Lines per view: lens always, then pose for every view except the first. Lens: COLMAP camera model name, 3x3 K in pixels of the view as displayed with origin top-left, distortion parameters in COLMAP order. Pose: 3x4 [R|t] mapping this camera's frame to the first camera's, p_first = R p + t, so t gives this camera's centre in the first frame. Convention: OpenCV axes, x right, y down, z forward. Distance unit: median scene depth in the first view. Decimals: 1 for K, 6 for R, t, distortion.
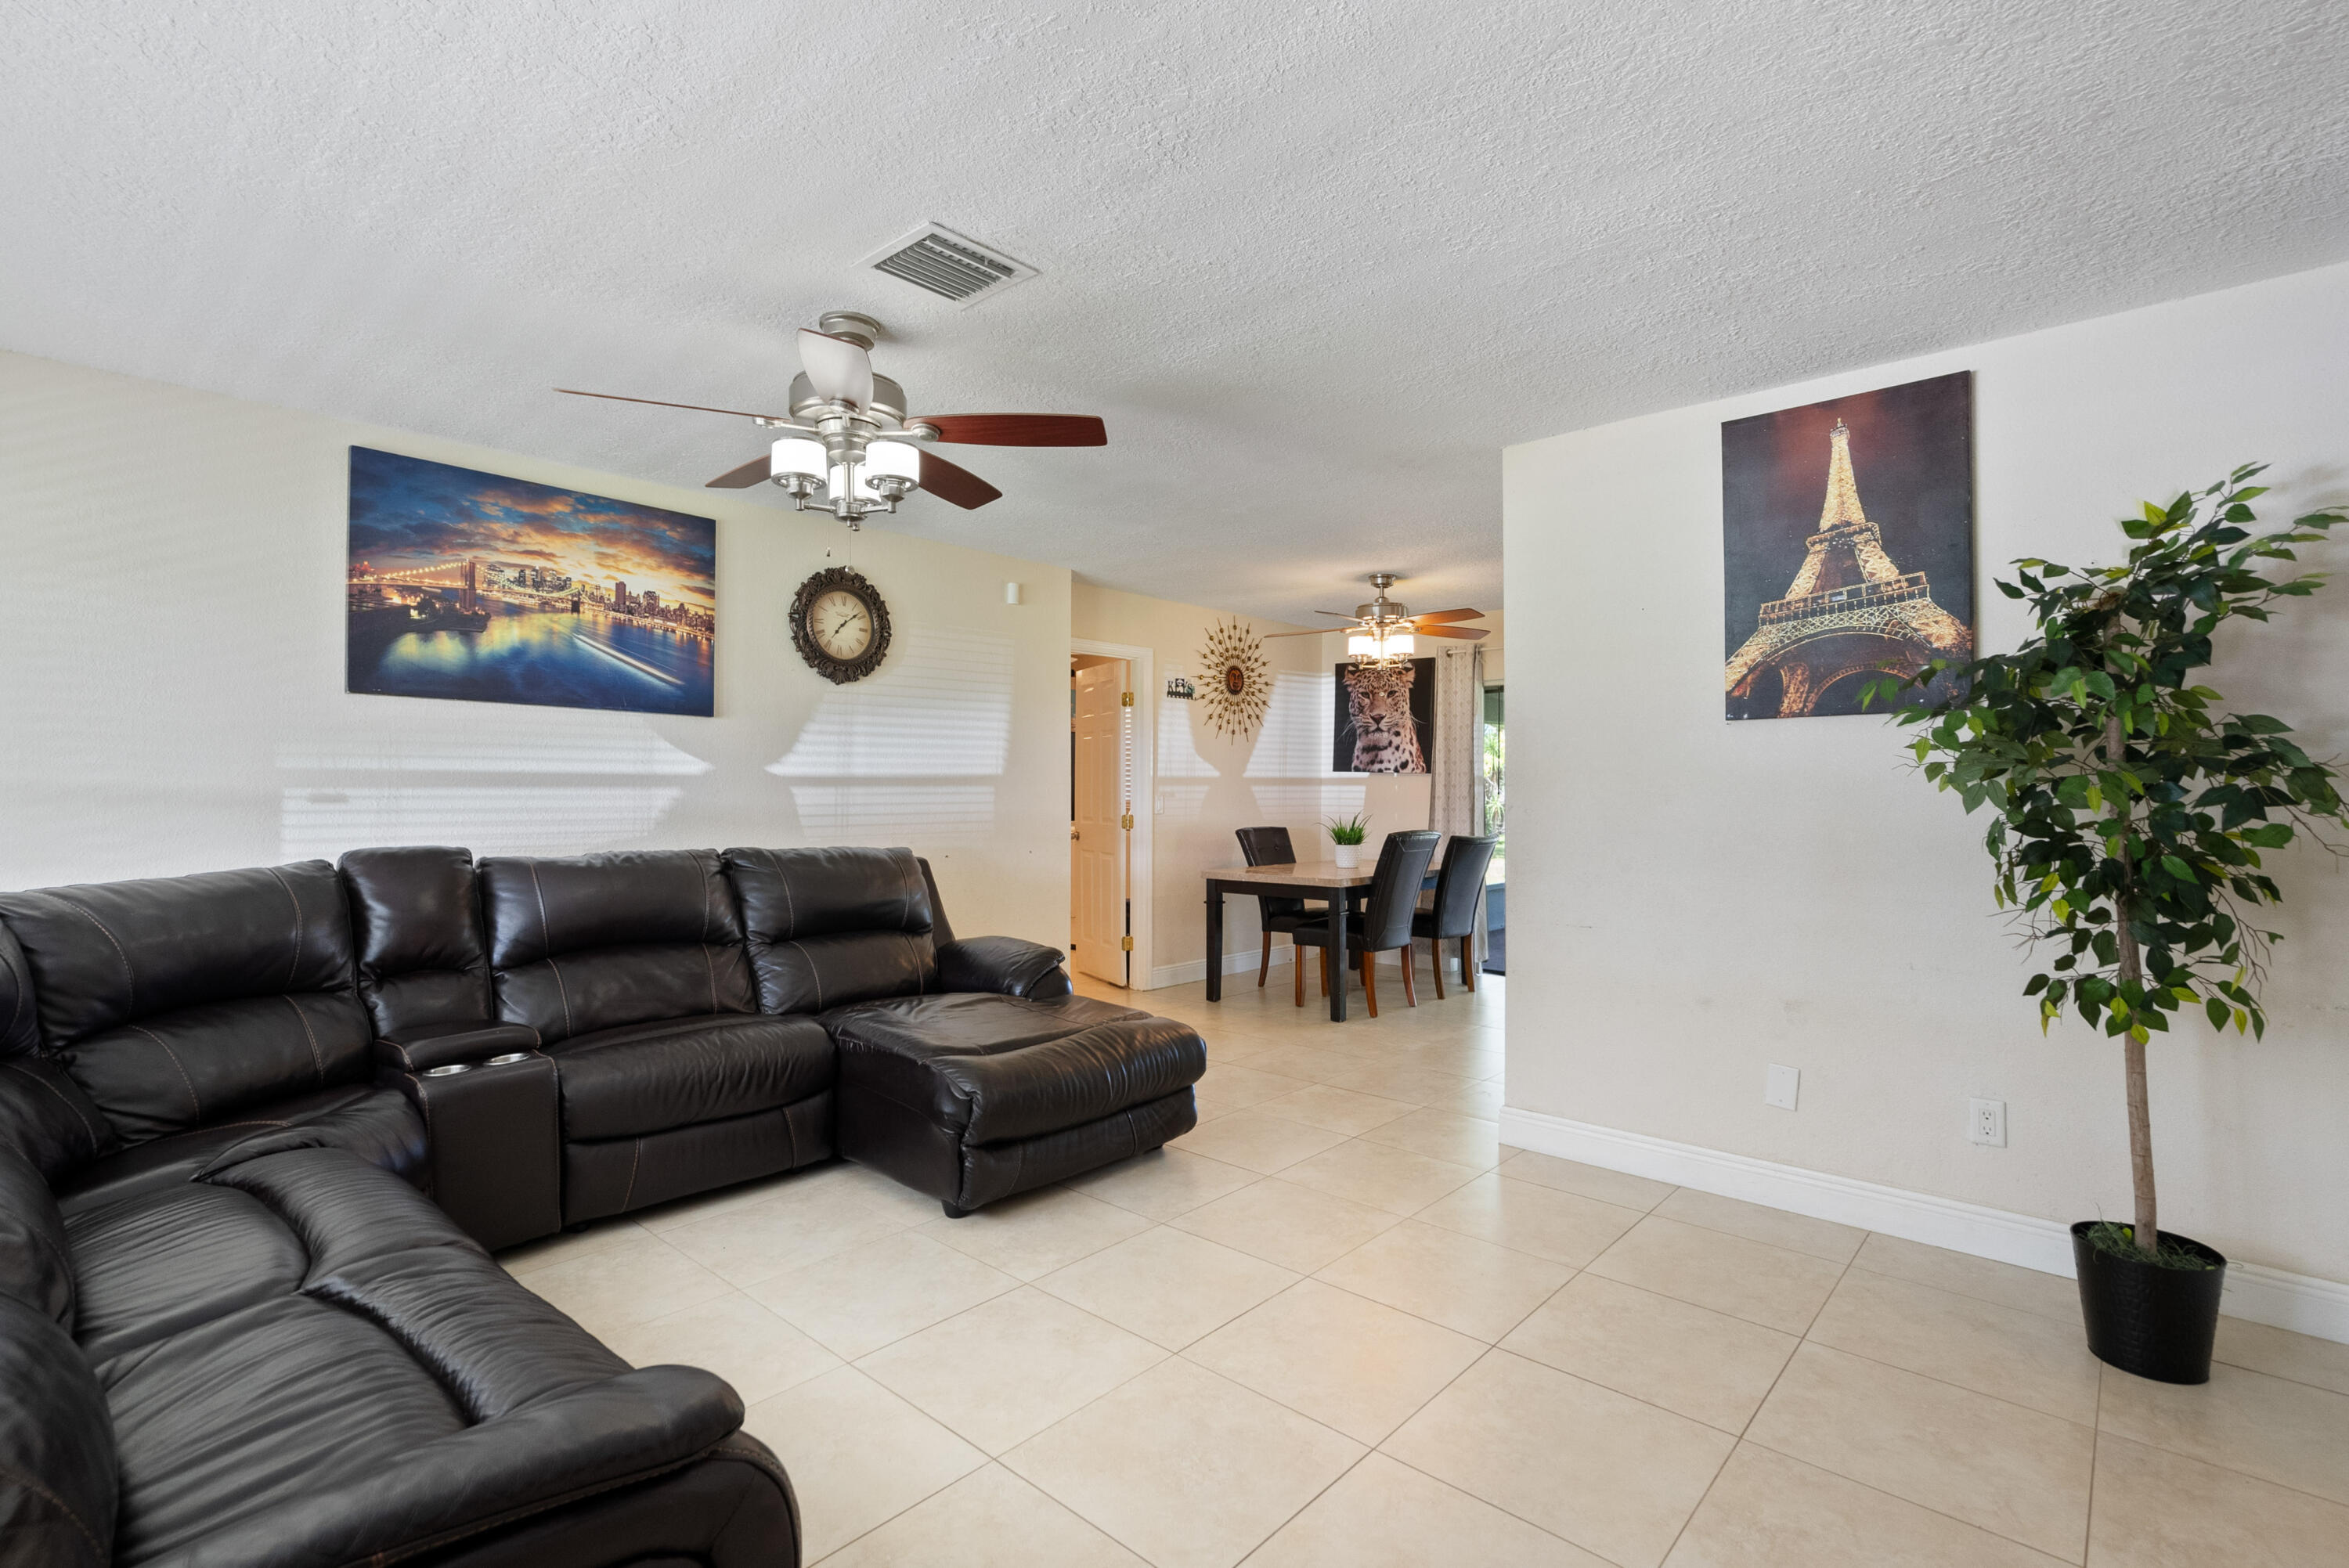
lens RADIAL K [[1102.8, 0, 1175.8], [0, 1102.8, 778.0], [0, 0, 1]] dist [-0.003477, 0.002329]
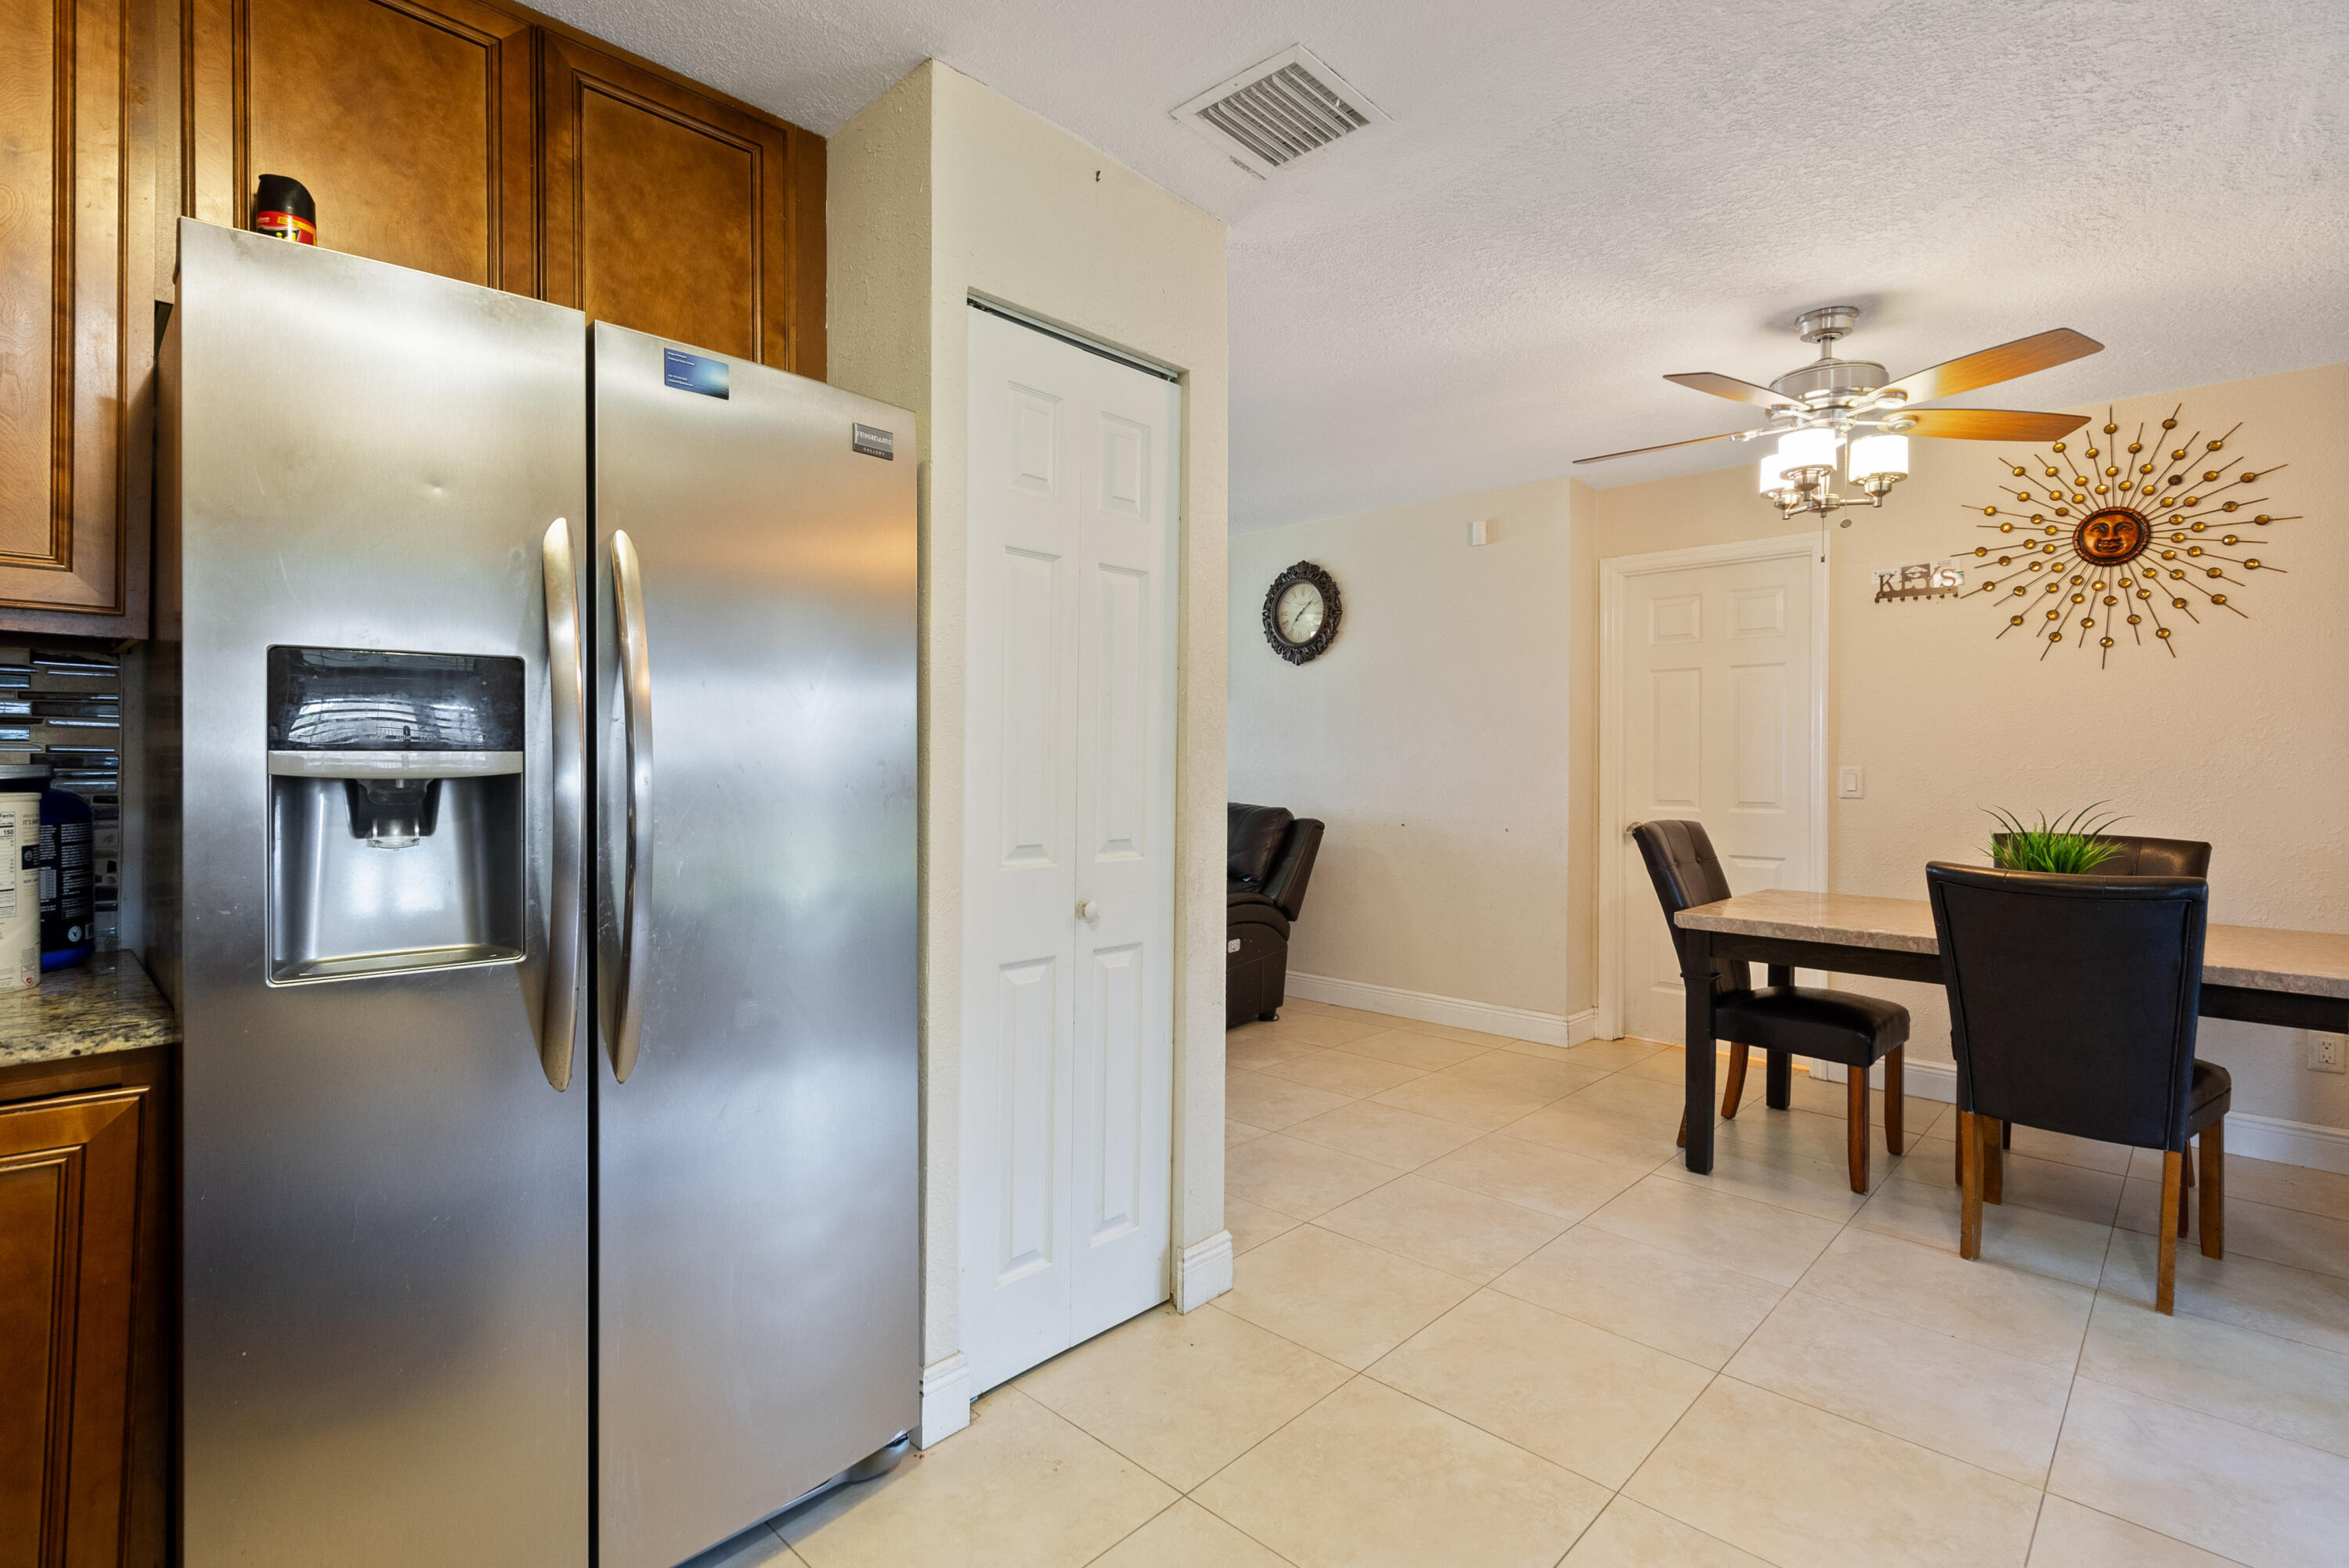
lens RADIAL K [[1102.8, 0, 1173.0], [0, 1102.8, 771.3], [0, 0, 1]] dist [-0.003477, 0.002329]
pose [[-0.039593, 0.007120, -0.999191, 0.565420], [0.001325, 0.999974, 0.007073, 0.012394], [0.999215, -0.001044, -0.039601, 0.602862]]
